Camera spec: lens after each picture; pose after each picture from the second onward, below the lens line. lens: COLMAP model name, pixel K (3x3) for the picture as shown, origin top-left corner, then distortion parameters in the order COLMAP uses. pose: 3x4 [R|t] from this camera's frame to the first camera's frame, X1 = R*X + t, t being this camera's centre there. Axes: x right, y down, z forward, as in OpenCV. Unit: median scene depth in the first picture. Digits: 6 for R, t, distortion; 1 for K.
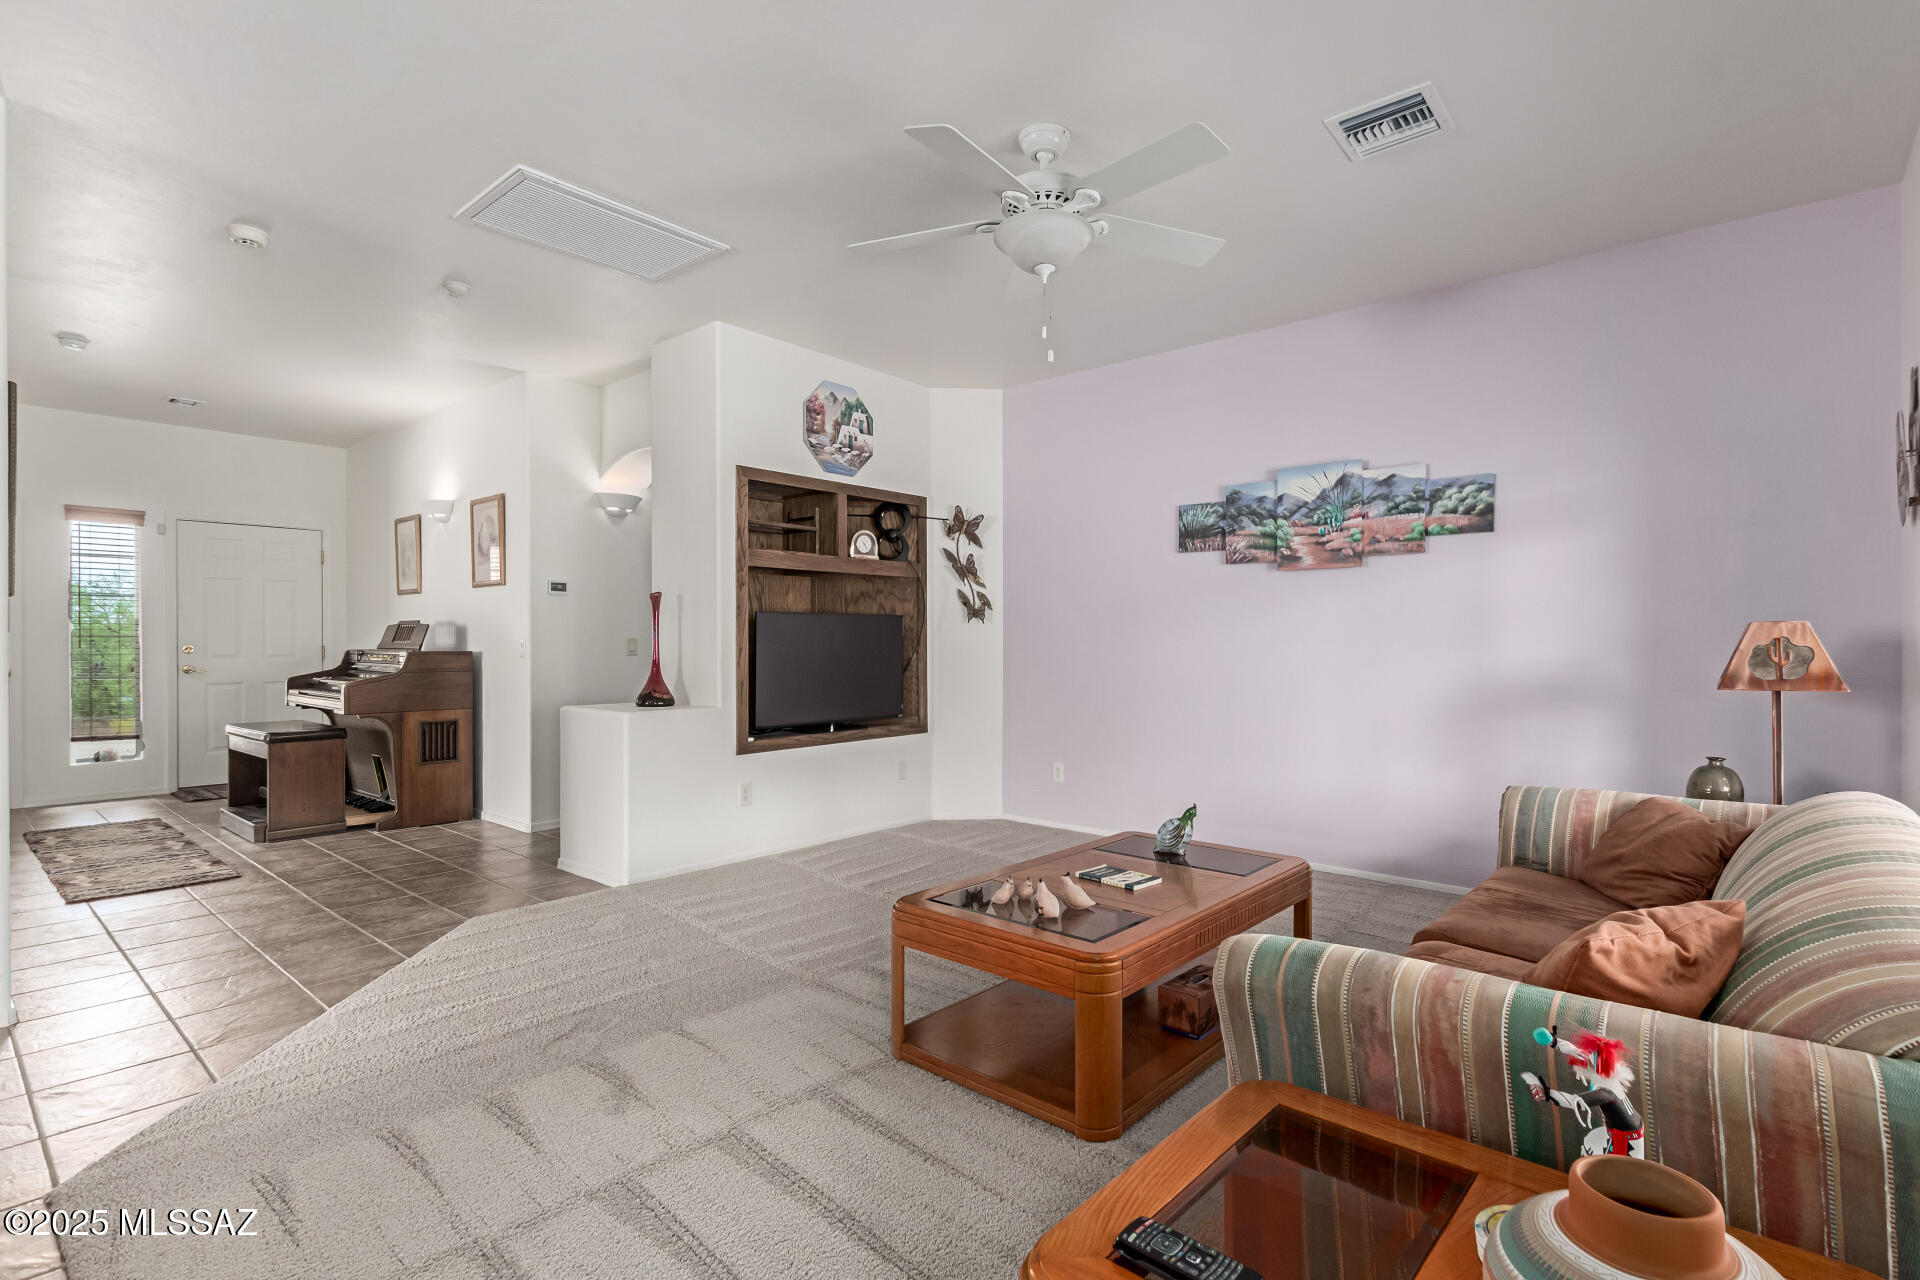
lens RADIAL K [[911.9, 0, 970.0], [0, 911.9, 645.0], [0, 0, 1]] dist [-0.001556, -0.000231]
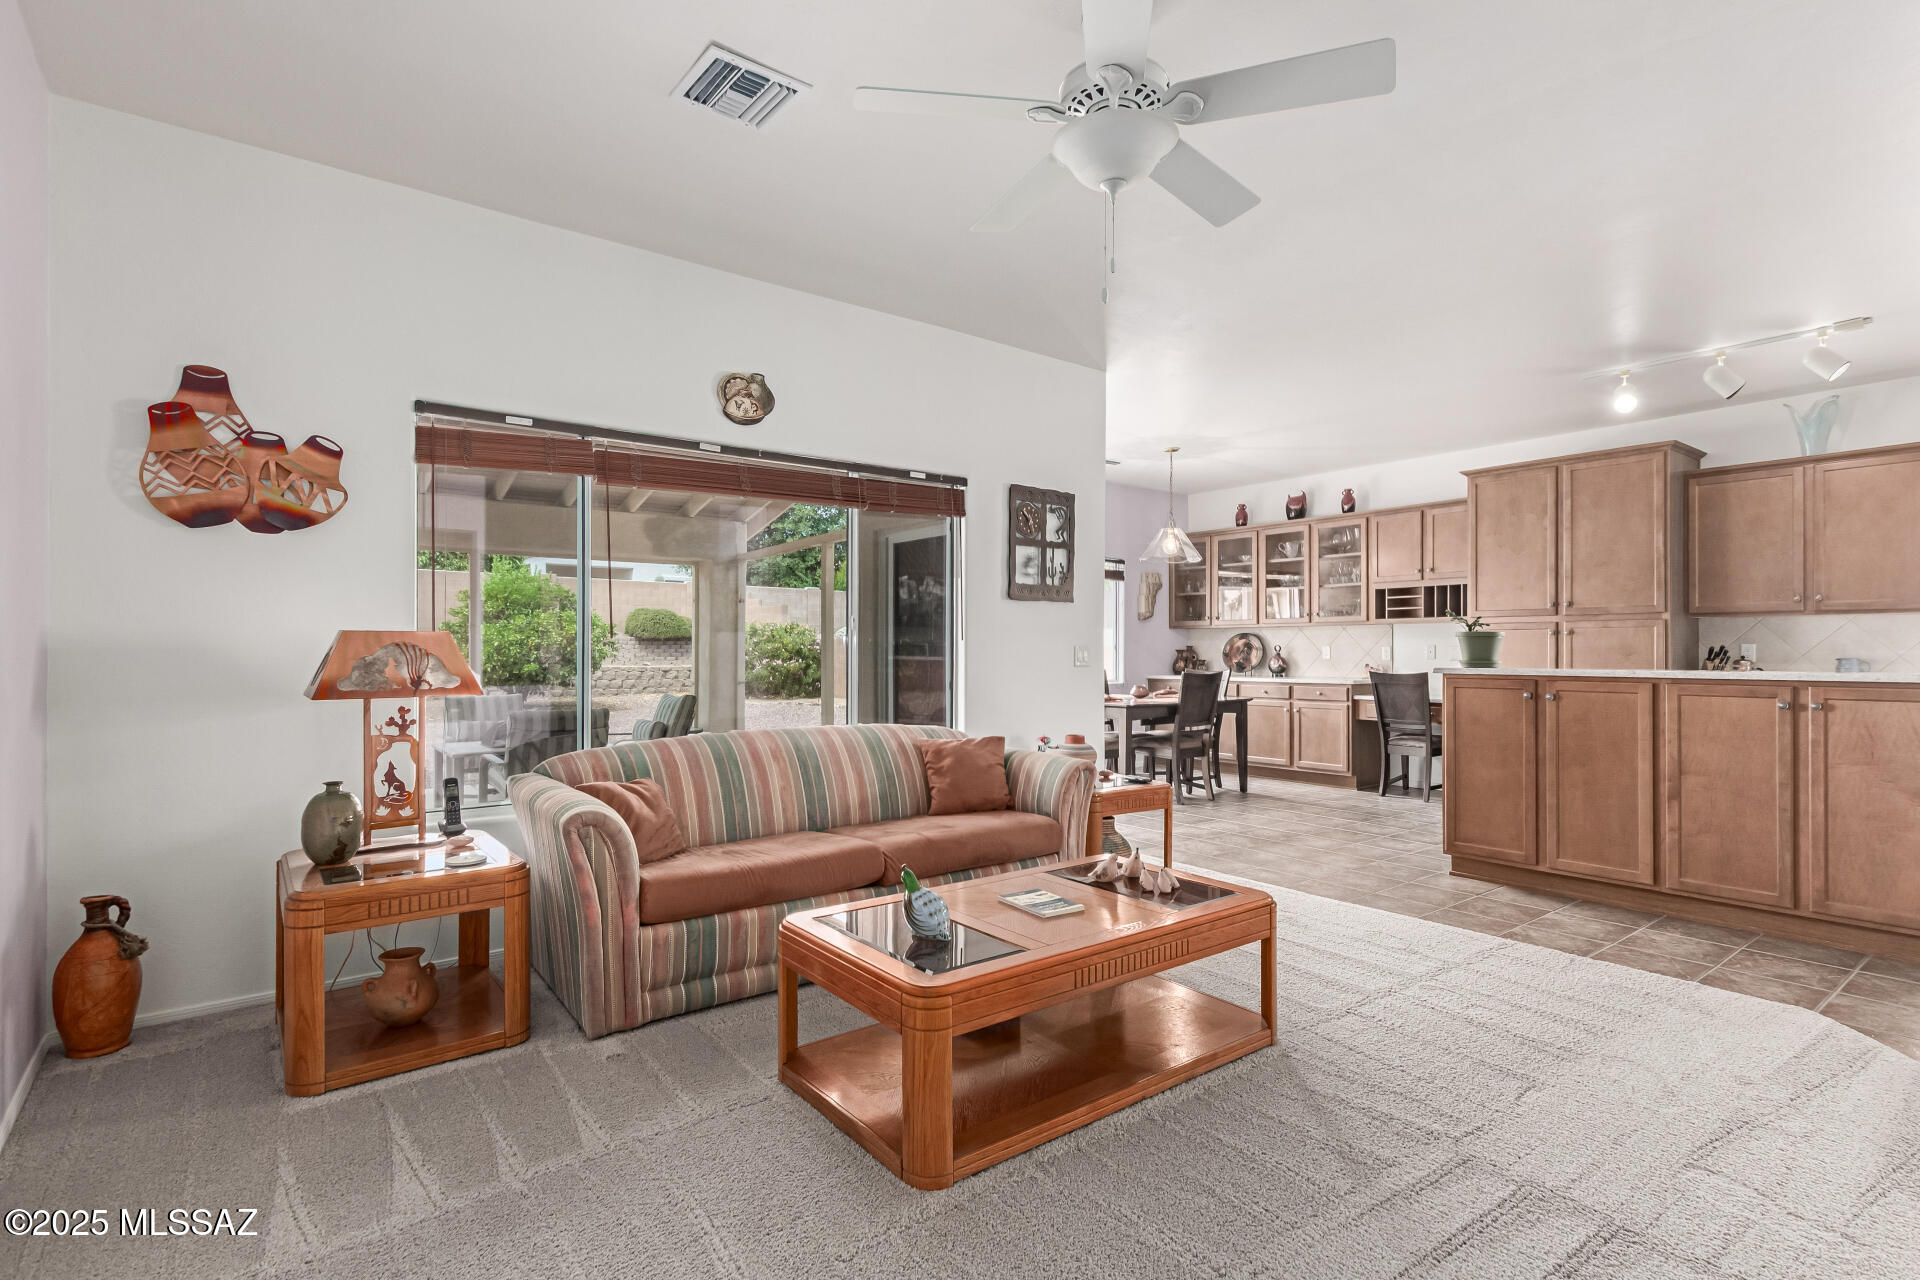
lens RADIAL K [[911.9, 0, 970.0], [0, 911.9, 645.0], [0, 0, 1]] dist [-0.001556, -0.000231]
pose [[-0.981128, 0.001070, 0.193358, 0.030146], [-0.000214, 0.999978, -0.006620, -0.001195], [-0.193361, -0.006536, -0.981106, 1.172841]]
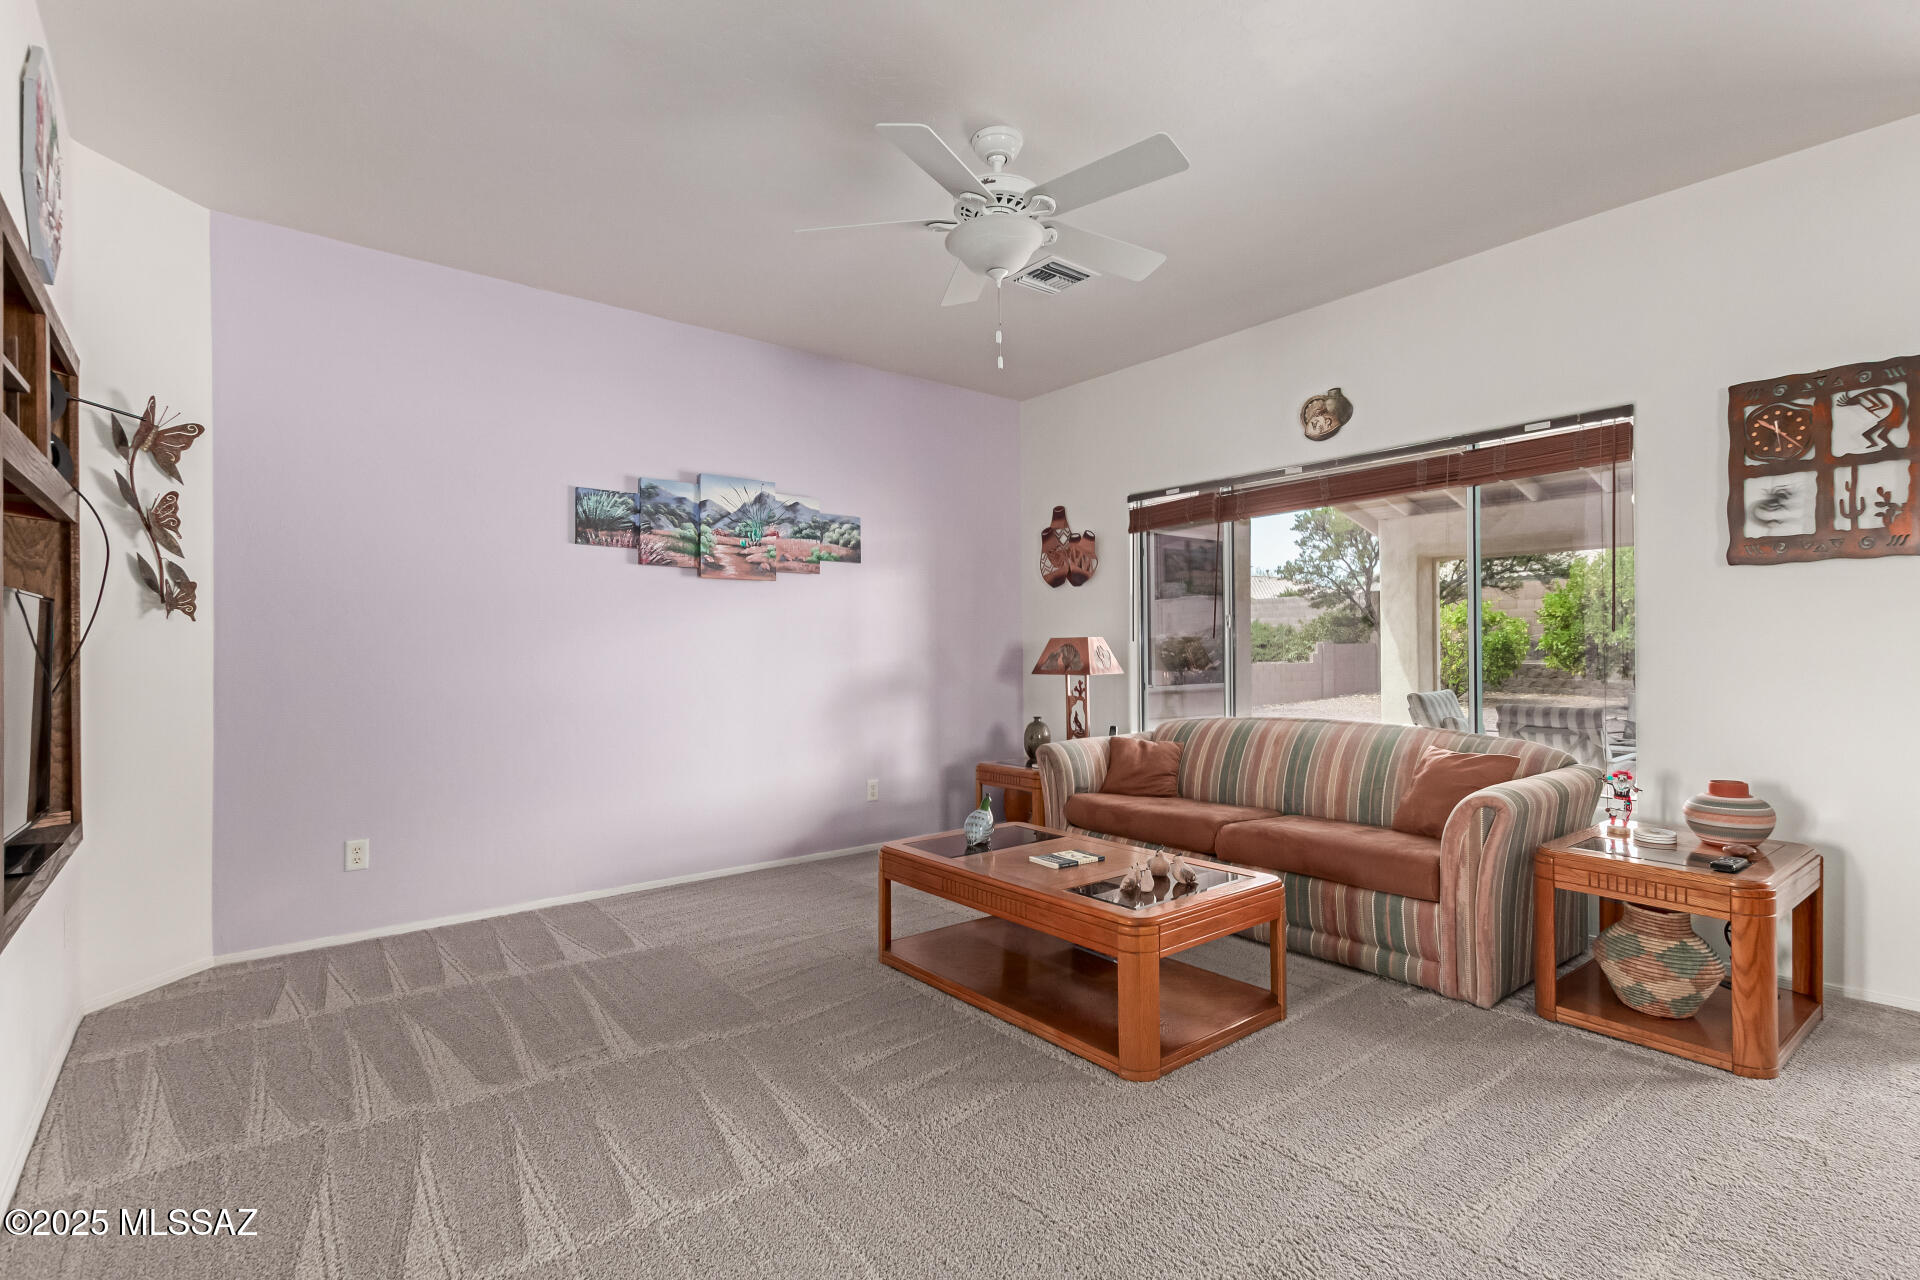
lens RADIAL K [[911.9, 0, 970.0], [0, 911.9, 645.0], [0, 0, 1]] dist [-0.001556, -0.000231]
pose [[0.164148, 0.001519, 0.986434, -0.588585], [0.008997, 0.999955, -0.003037, -0.003922], [-0.986395, 0.009373, 0.164127, 0.571502]]
